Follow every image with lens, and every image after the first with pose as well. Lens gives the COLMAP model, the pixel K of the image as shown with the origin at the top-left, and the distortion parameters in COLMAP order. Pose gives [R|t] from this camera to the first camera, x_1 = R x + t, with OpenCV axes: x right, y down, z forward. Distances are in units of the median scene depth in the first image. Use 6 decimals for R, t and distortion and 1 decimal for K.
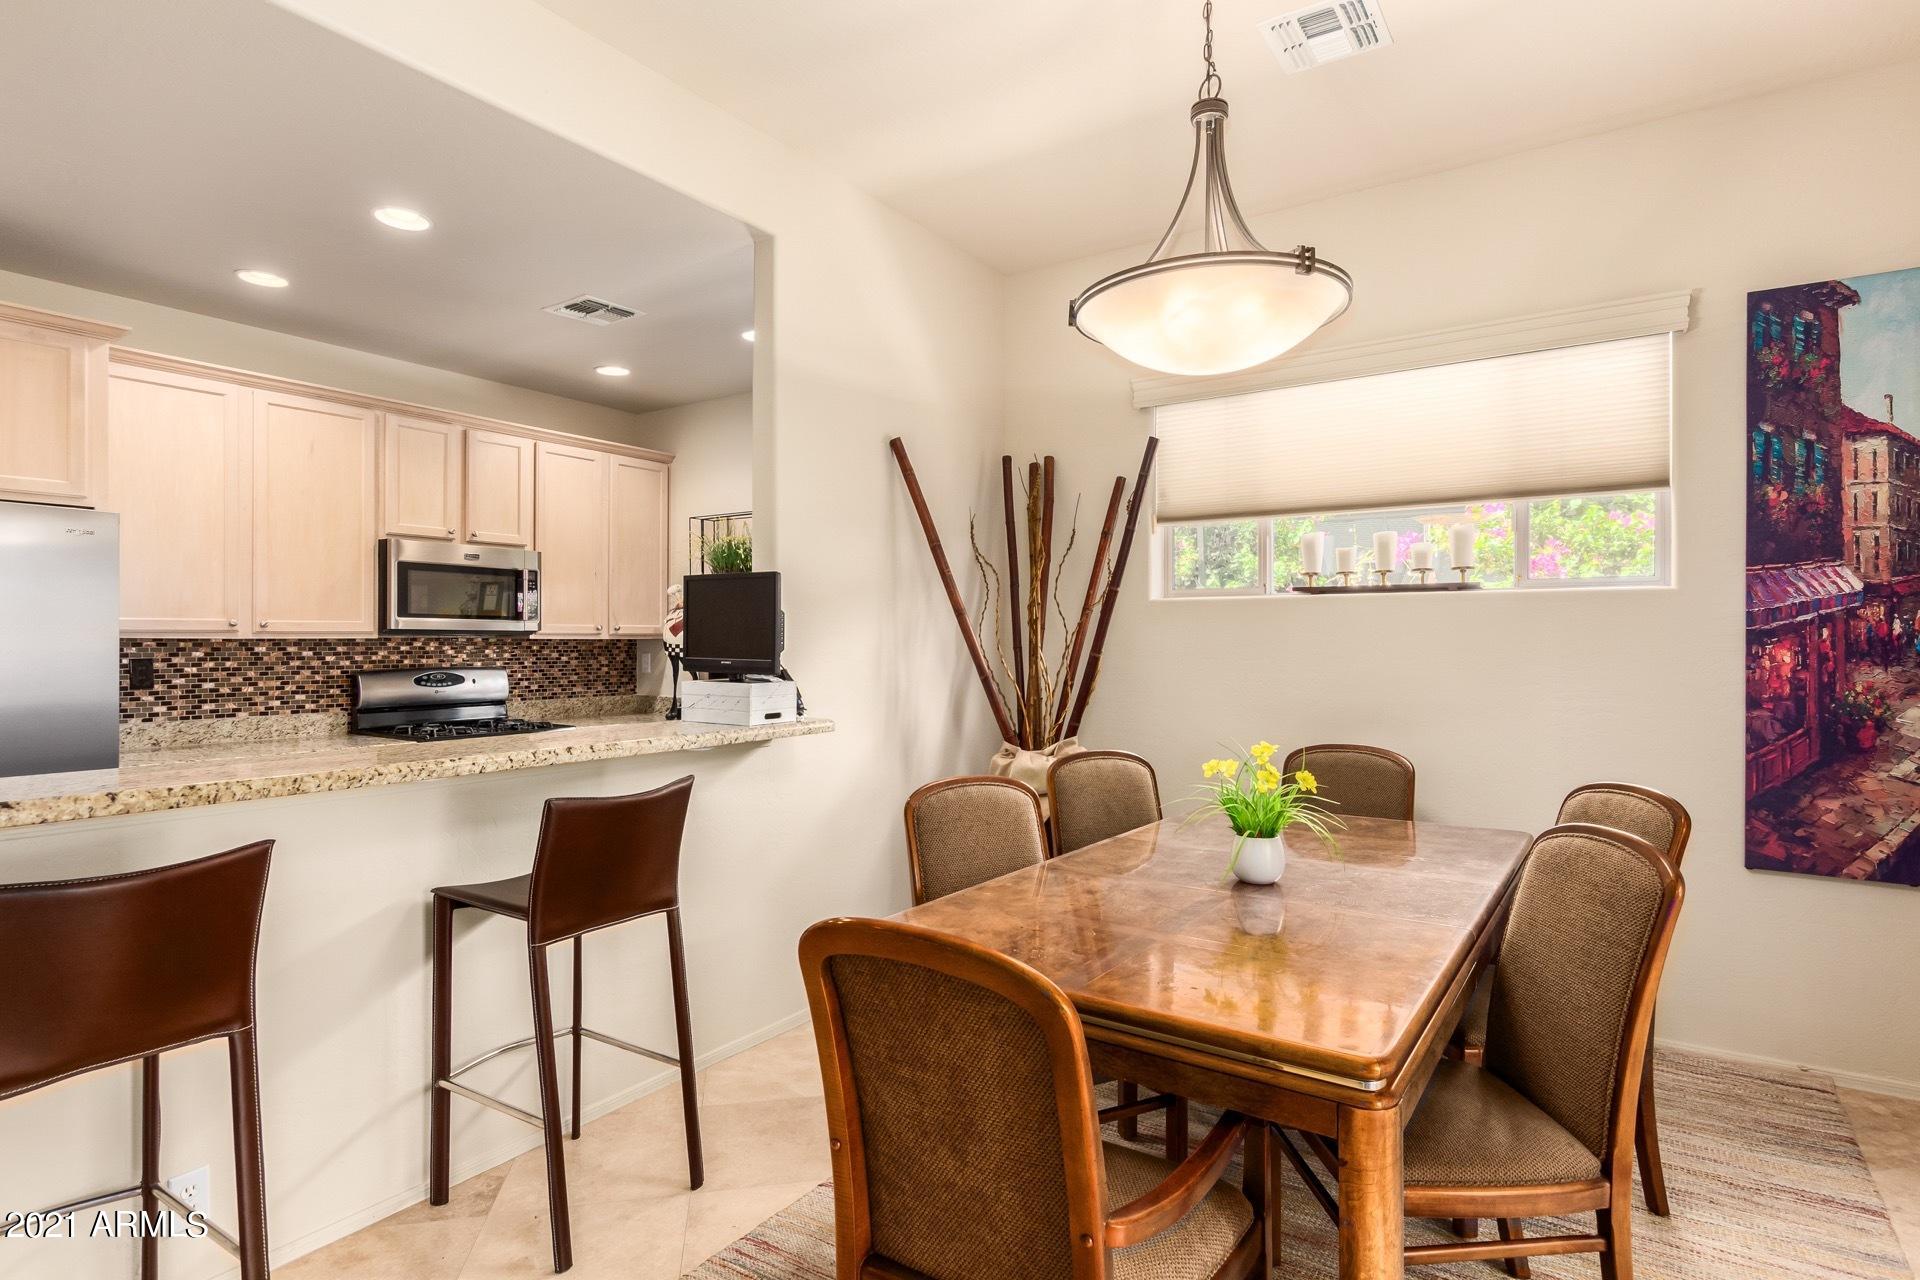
lens RADIAL K [[995.2, 0, 958.2], [0, 995.2, 631.8], [0, 0, 1]] dist [0.003728, -0.000931]
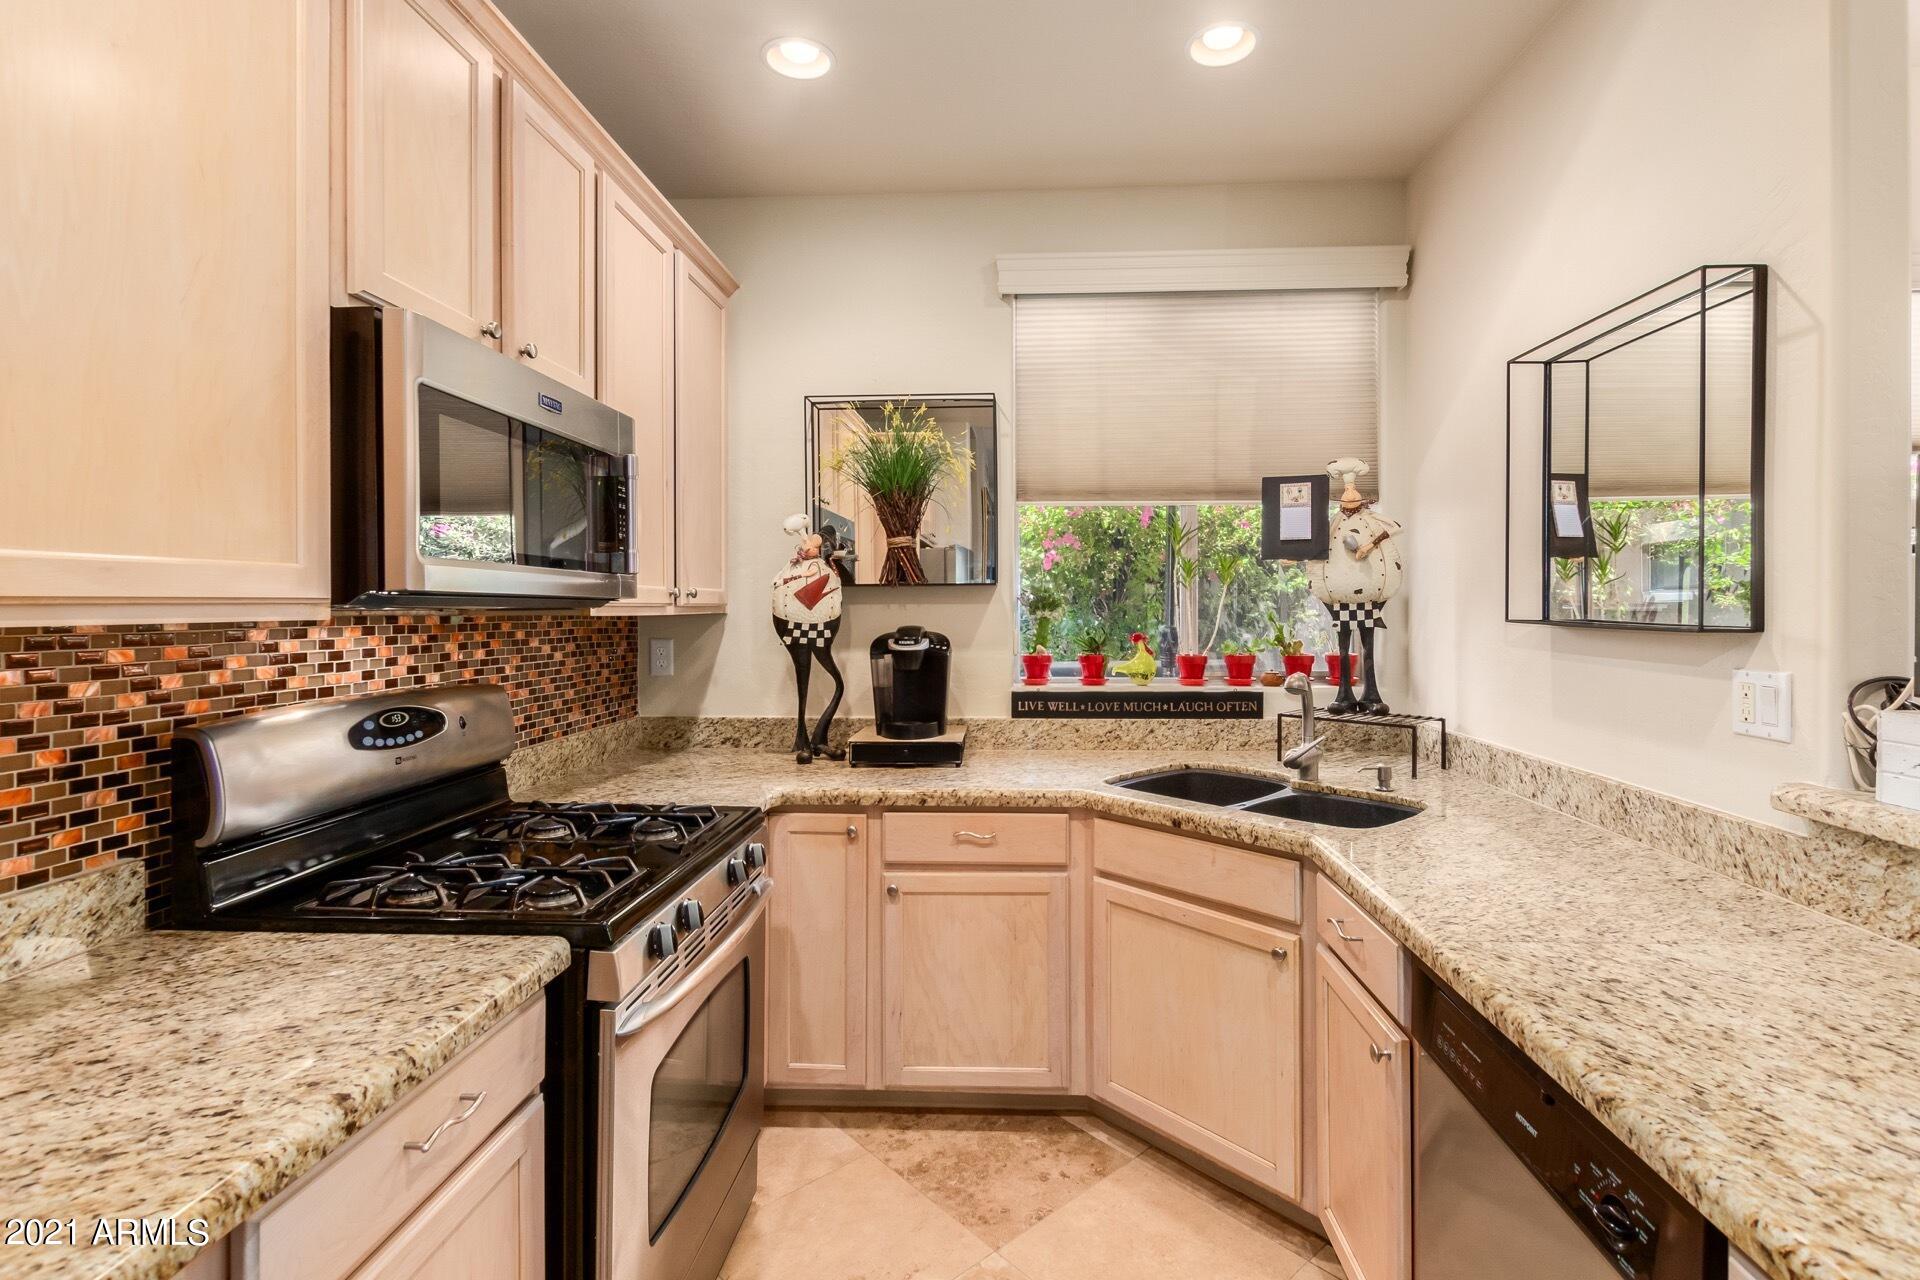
lens RADIAL K [[884.8, 0, 964.7], [0, 884.8, 608.1], [0, 0, 1]] dist [0.000198, -0.000778]
pose [[0.854854, -0.006233, 0.518831, -0.783885], [0.002653, 0.999967, 0.007642, 0.001374], [-0.518861, -0.005157, 0.854843, 0.924120]]
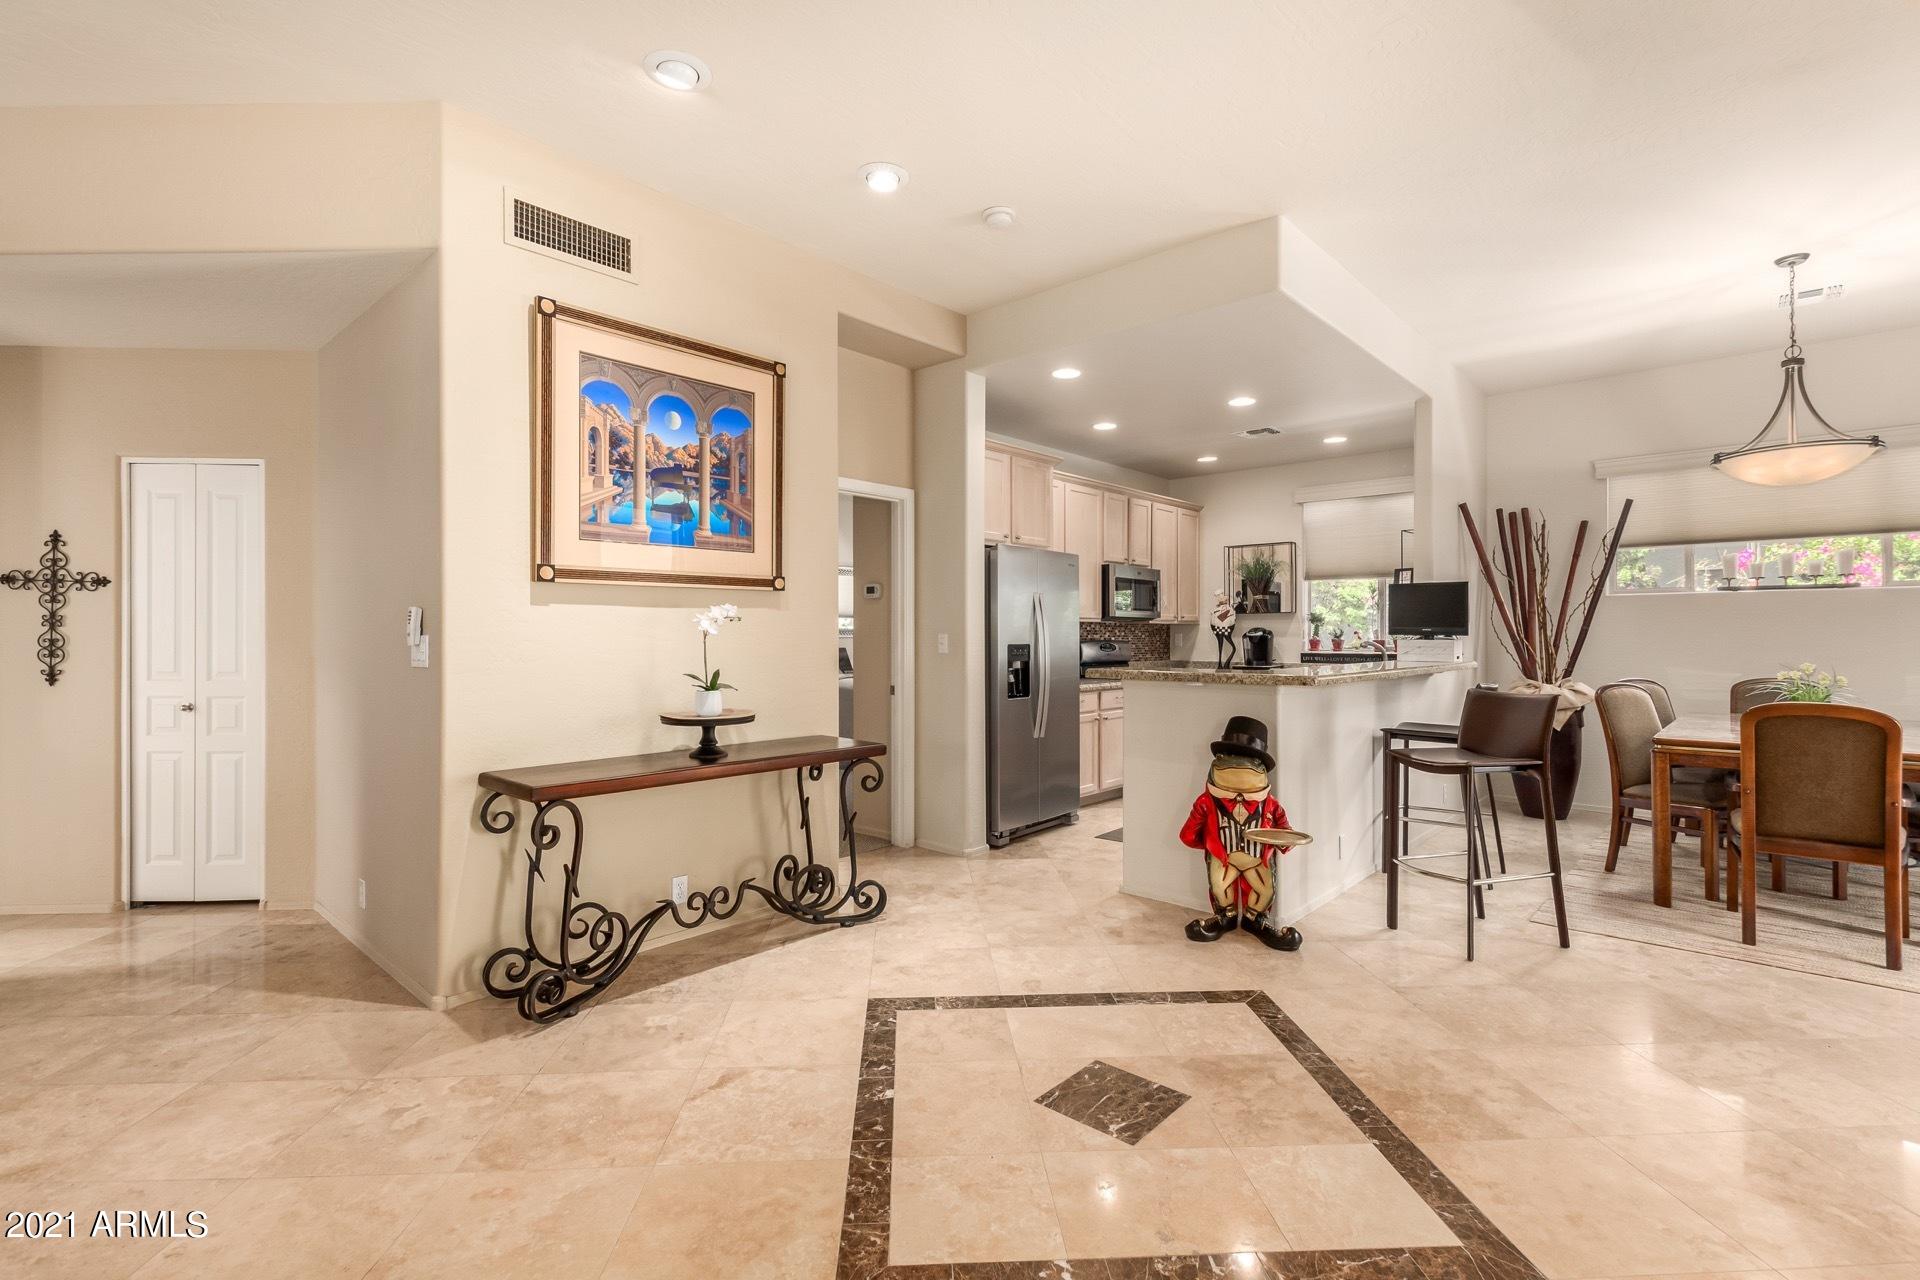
lens RADIAL K [[884.8, 0, 942.8], [0, 884.8, 633.8], [0, 0, 1]] dist [0.000198, -0.000778]
pose [[0.991431, -0.002926, -0.130601, -0.922414], [0.003629, 0.999980, 0.005147, 0.026104], [0.130584, -0.005577, 0.991422, -0.781145]]
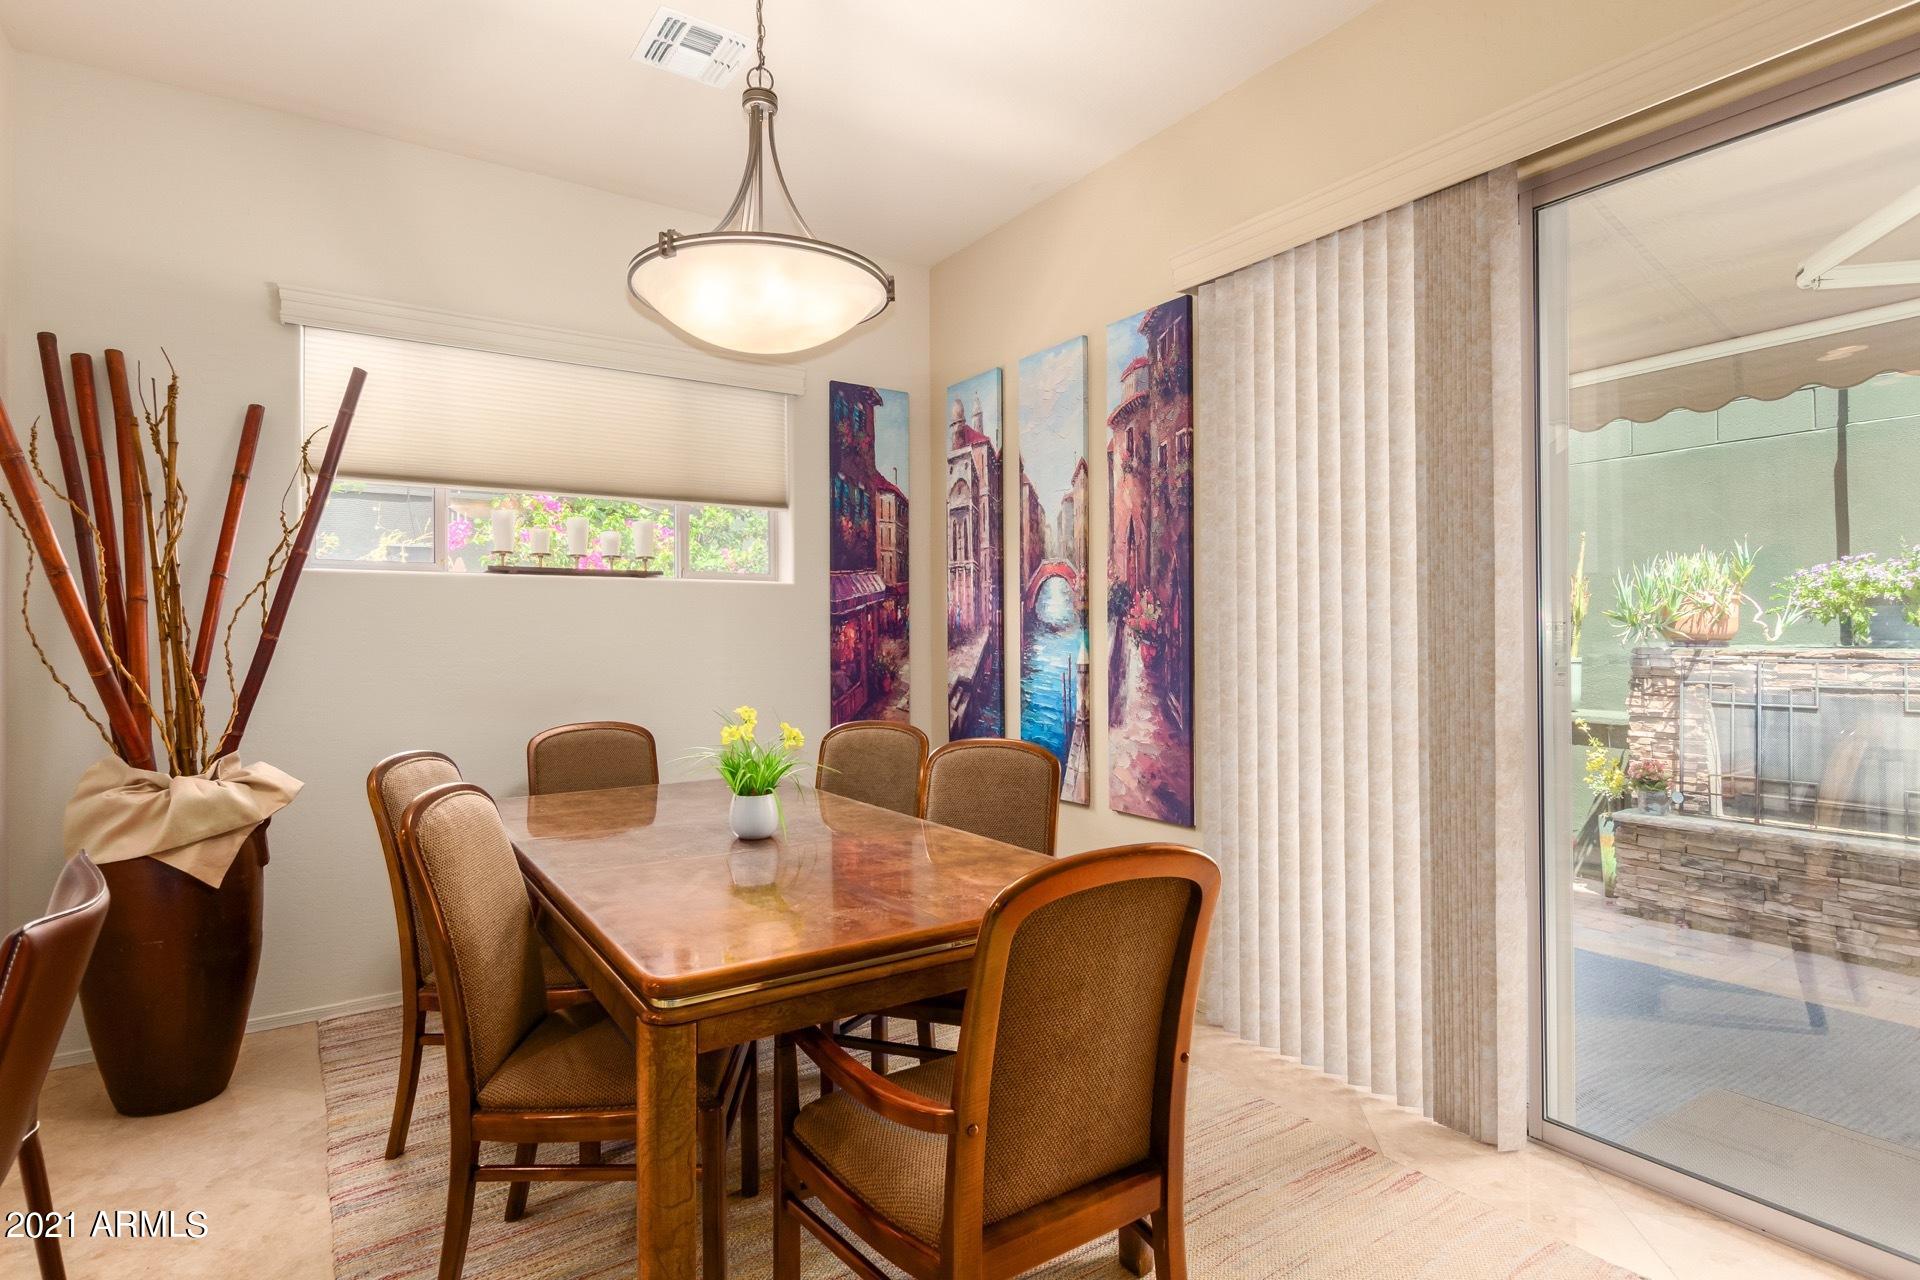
lens RADIAL K [[995.2, 0, 945.2], [0, 995.2, 633.2], [0, 0, 1]] dist [0.003728, -0.000931]
pose [[0.369732, 0.000584, 0.929138, -0.459419], [0.000031, 1.000000, -0.000641, 0.023970], [-0.929139, 0.000266, 0.369732, 0.306444]]
